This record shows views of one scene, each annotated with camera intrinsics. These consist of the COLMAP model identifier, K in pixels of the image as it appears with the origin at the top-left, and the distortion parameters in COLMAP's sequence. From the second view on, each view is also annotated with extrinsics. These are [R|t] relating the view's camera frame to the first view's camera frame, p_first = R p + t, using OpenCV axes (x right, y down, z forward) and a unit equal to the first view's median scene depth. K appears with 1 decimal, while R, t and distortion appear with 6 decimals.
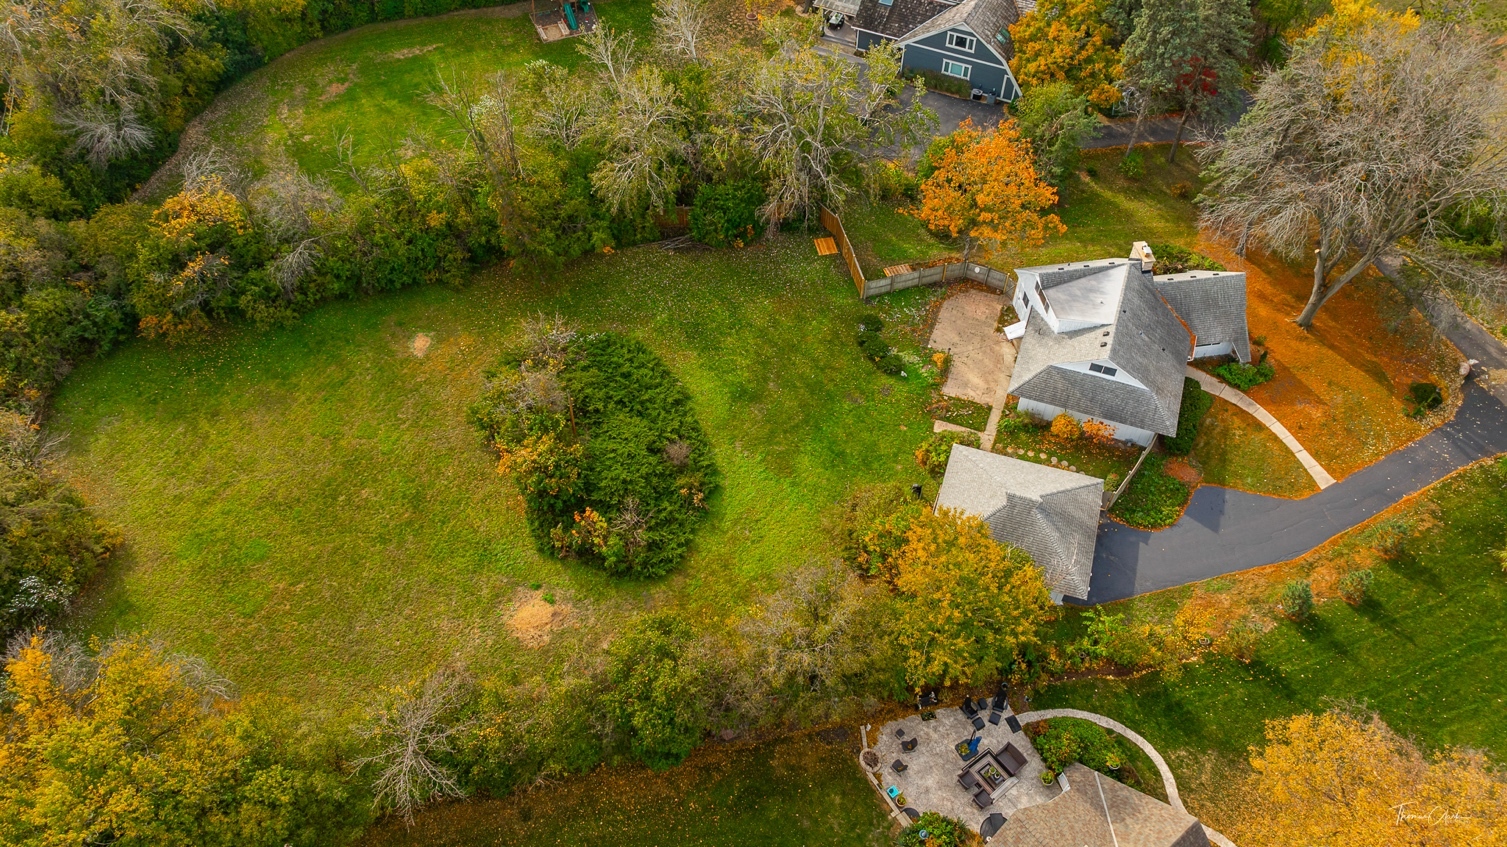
lens RADIAL K [[1064.7, 0, 753.5], [0, 1064.7, 423.5], [0, 0, 1]] dist [-0.003986, -0.002558]
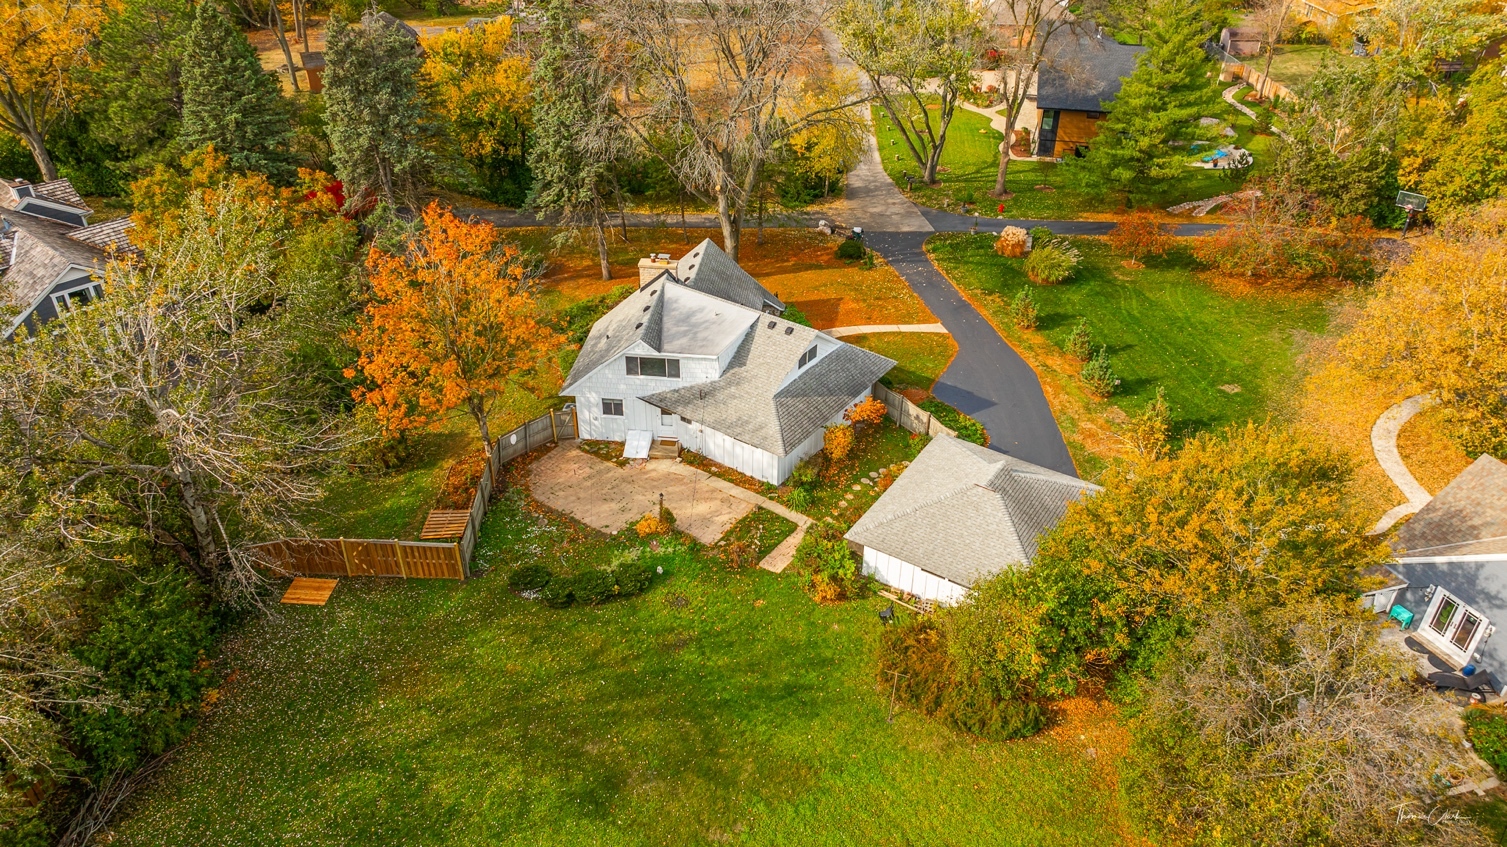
lens RADIAL K [[1064.7, 0, 753.5], [0, 1064.7, 423.5], [0, 0, 1]] dist [-0.003986, -0.002558]
pose [[0.263483, -0.523435, 0.810304, -0.297378], [0.742812, 0.646015, 0.175771, -0.169954], [-0.615473, 0.555591, 0.559028, 0.589938]]
